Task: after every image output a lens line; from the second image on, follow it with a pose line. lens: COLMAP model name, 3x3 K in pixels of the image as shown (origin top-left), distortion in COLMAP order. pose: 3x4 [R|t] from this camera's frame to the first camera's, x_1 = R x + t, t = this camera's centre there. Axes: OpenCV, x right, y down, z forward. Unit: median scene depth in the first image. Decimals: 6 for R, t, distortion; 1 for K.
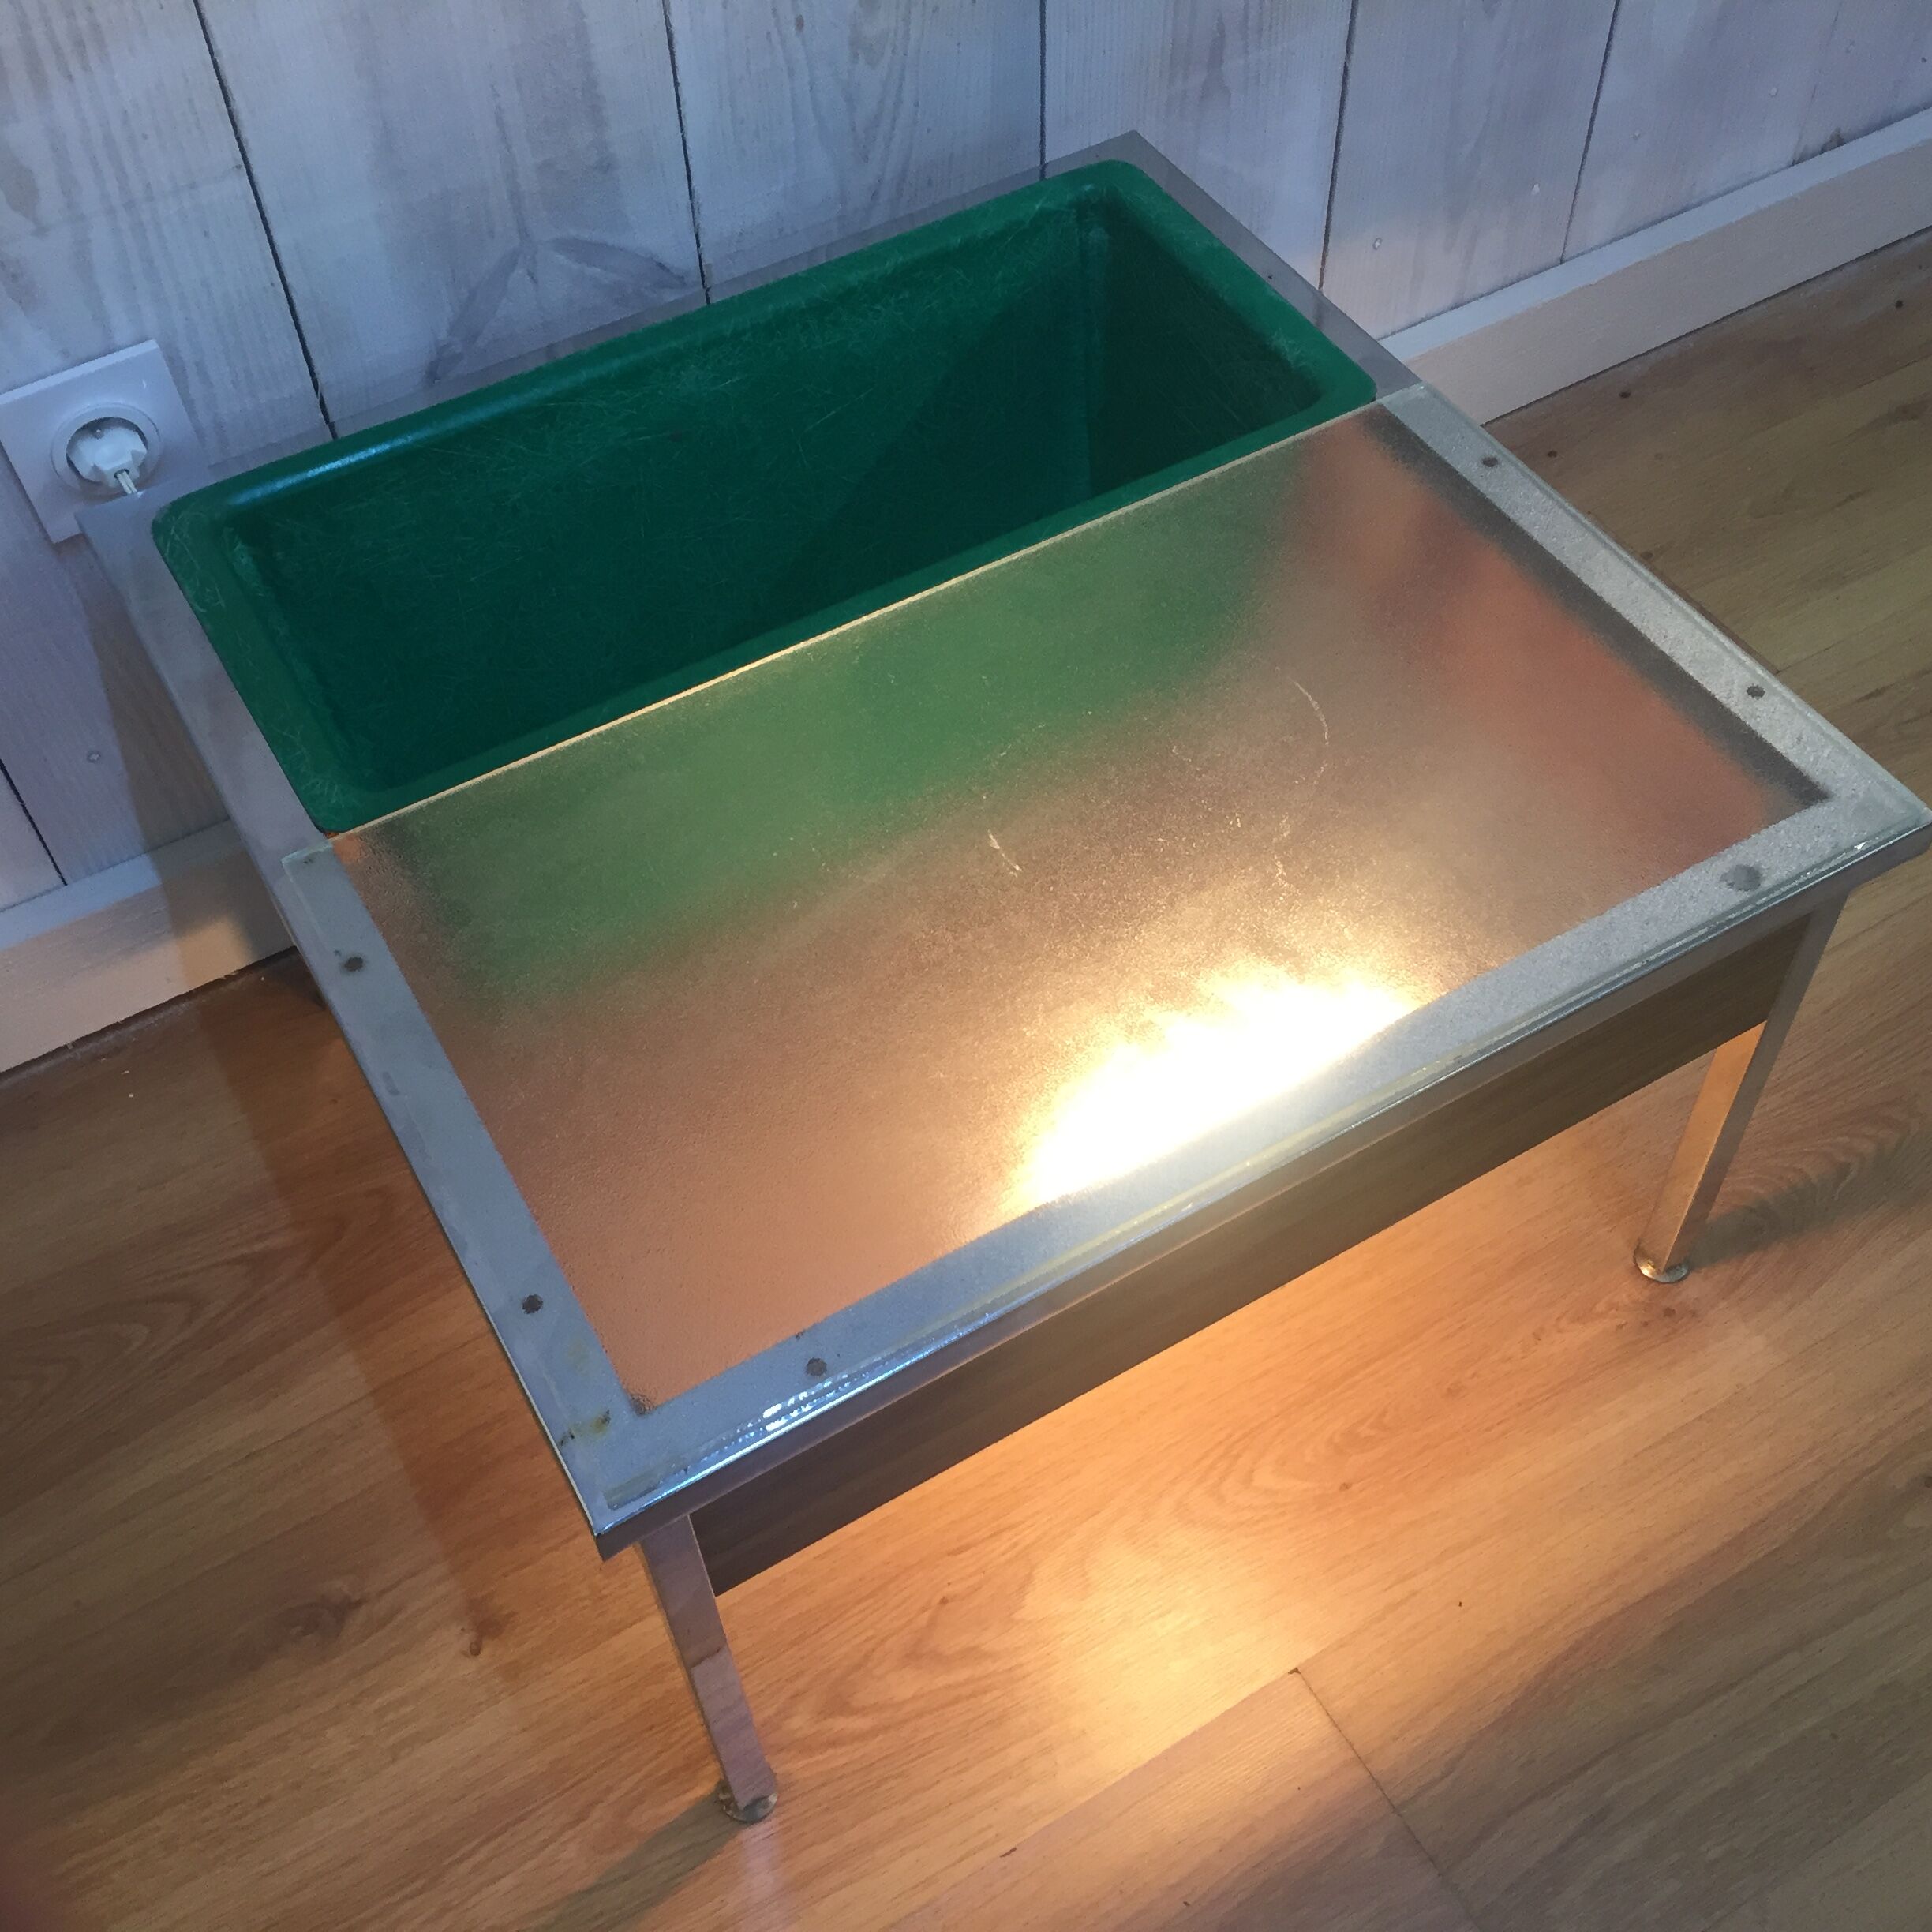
lens RADIAL K [[2213.2, 0, 966.0], [0, 2213.2, 966.0], [0, 0, 1]] dist [0.093067, -0.132754]
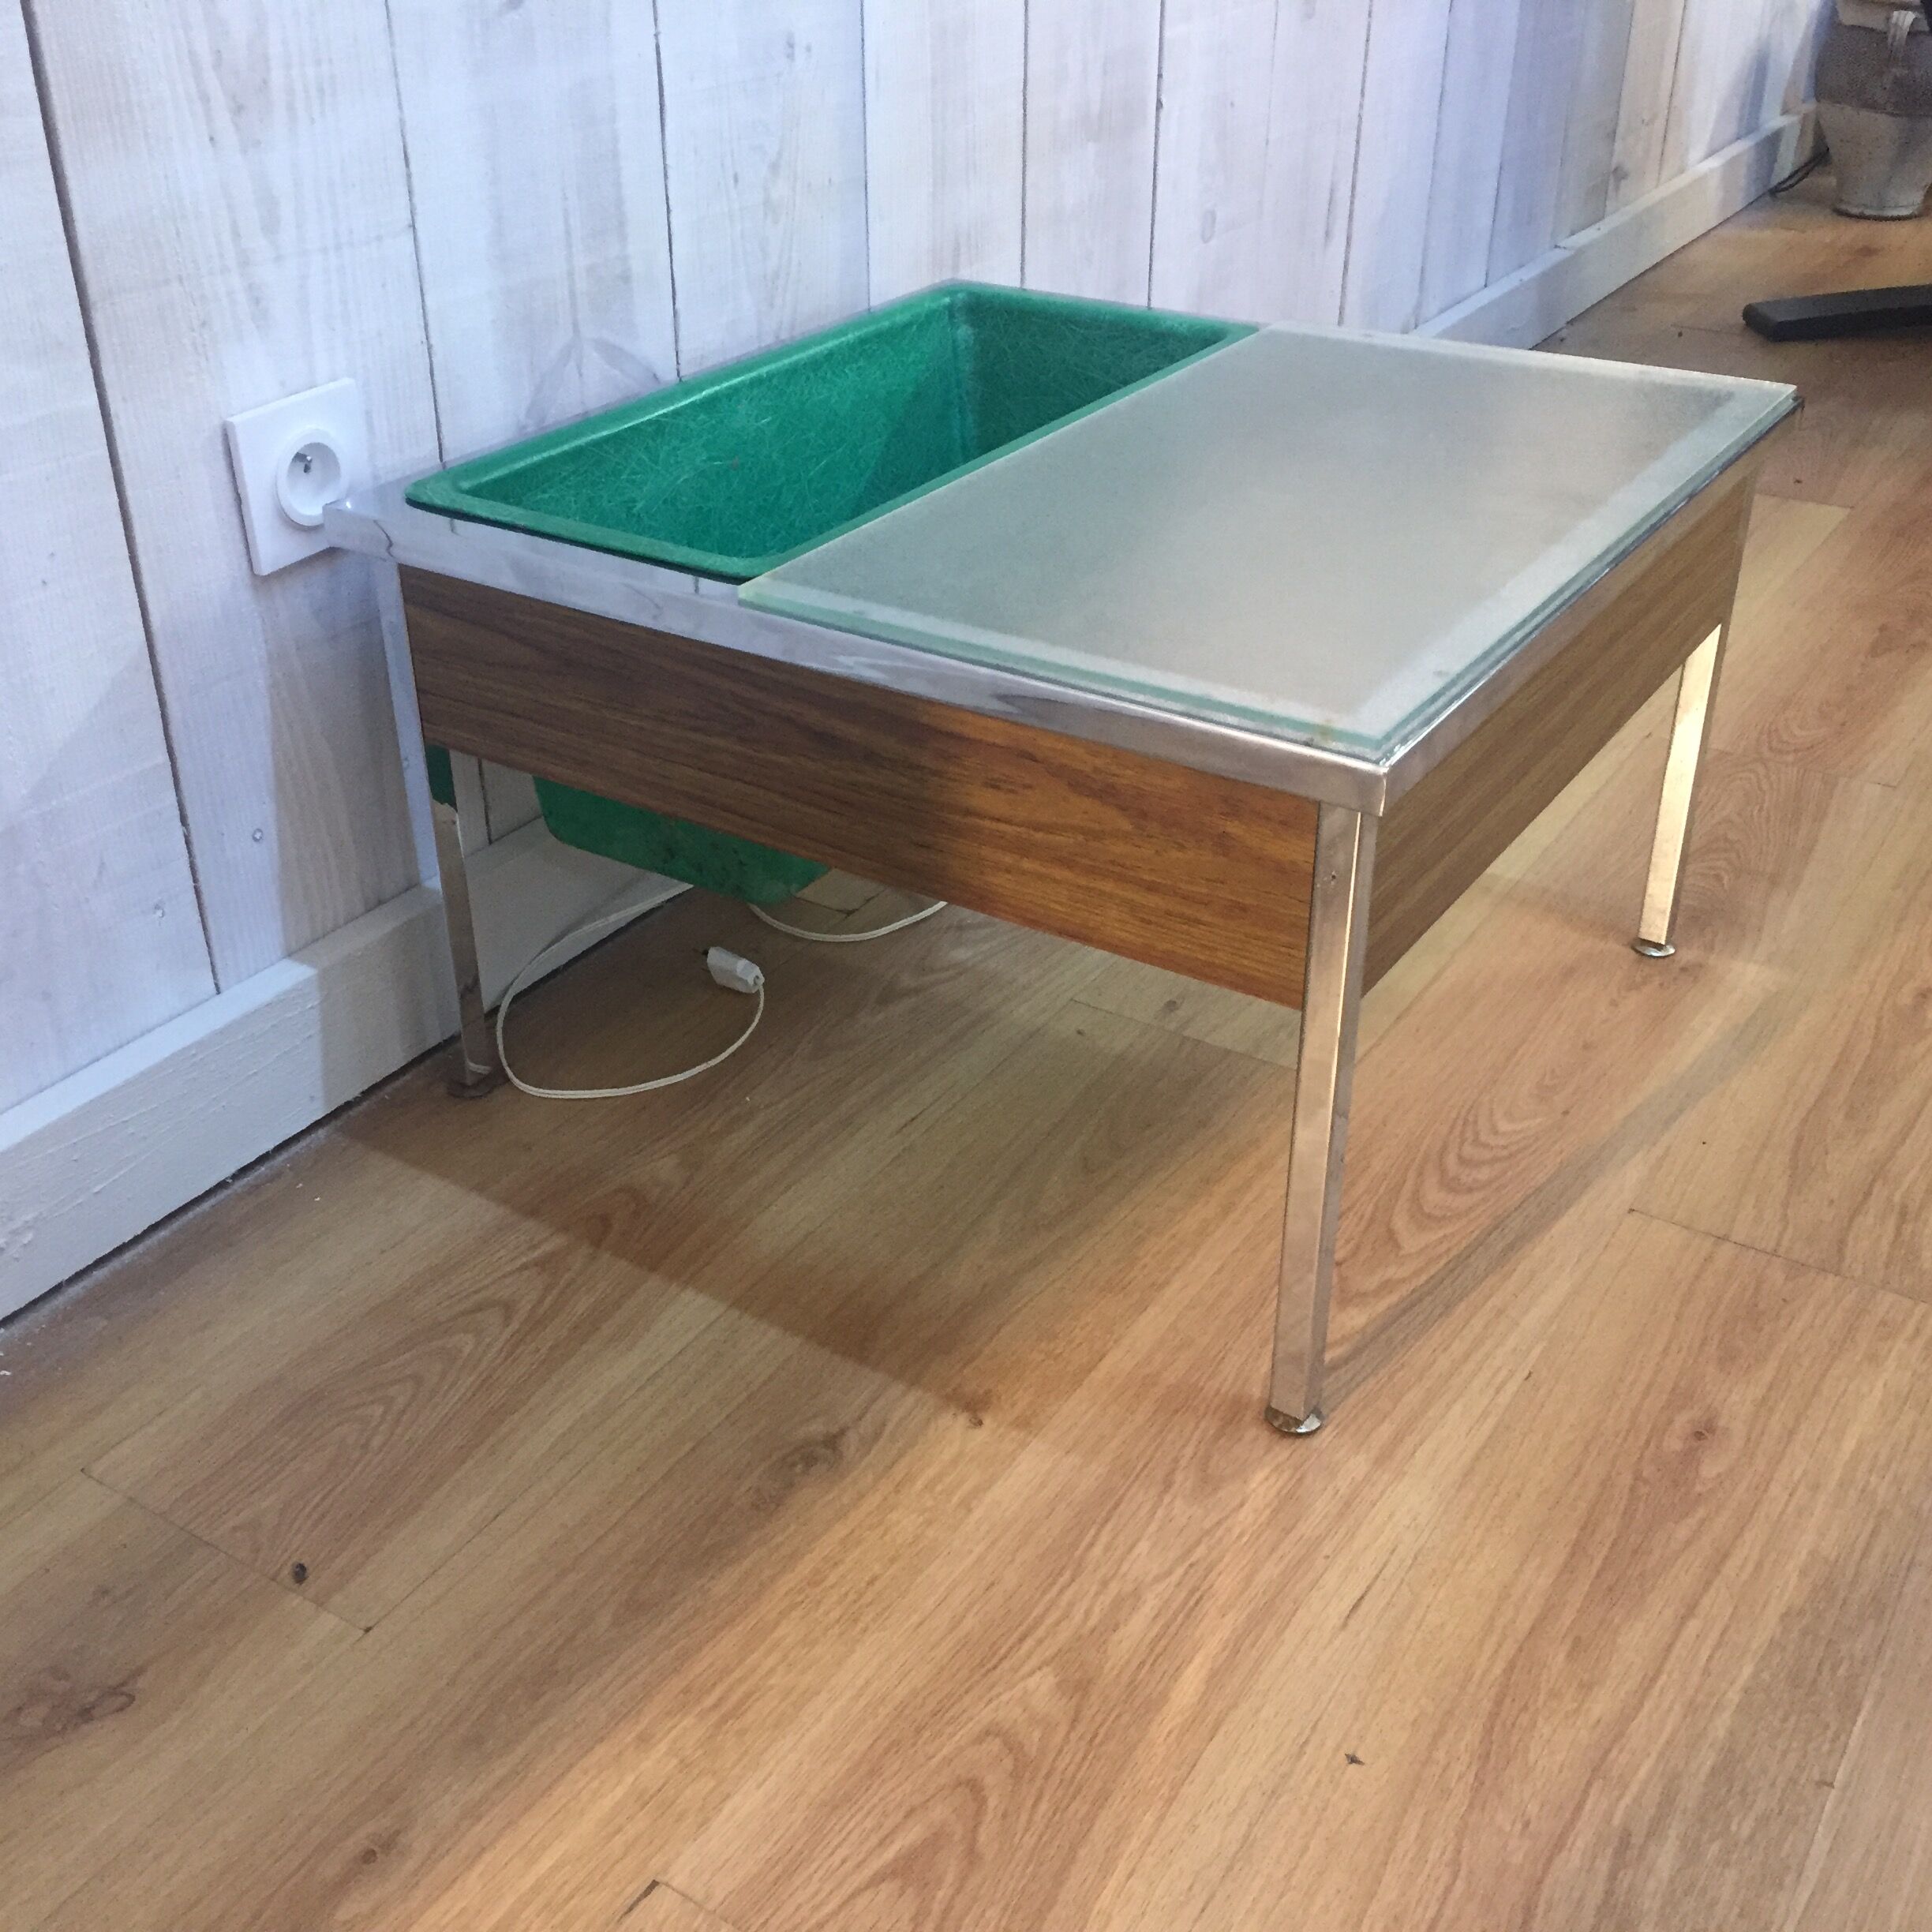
lens RADIAL K [[2213.2, 0, 966.0], [0, 2213.2, 966.0], [0, 0, 1]] dist [0.093067, -0.132754]
pose [[0.890750, -0.204240, 0.406017, -0.570353], [0.344290, 0.886404, -0.309438, 0.418450], [-0.296696, 0.415420, 0.859883, 0.054325]]
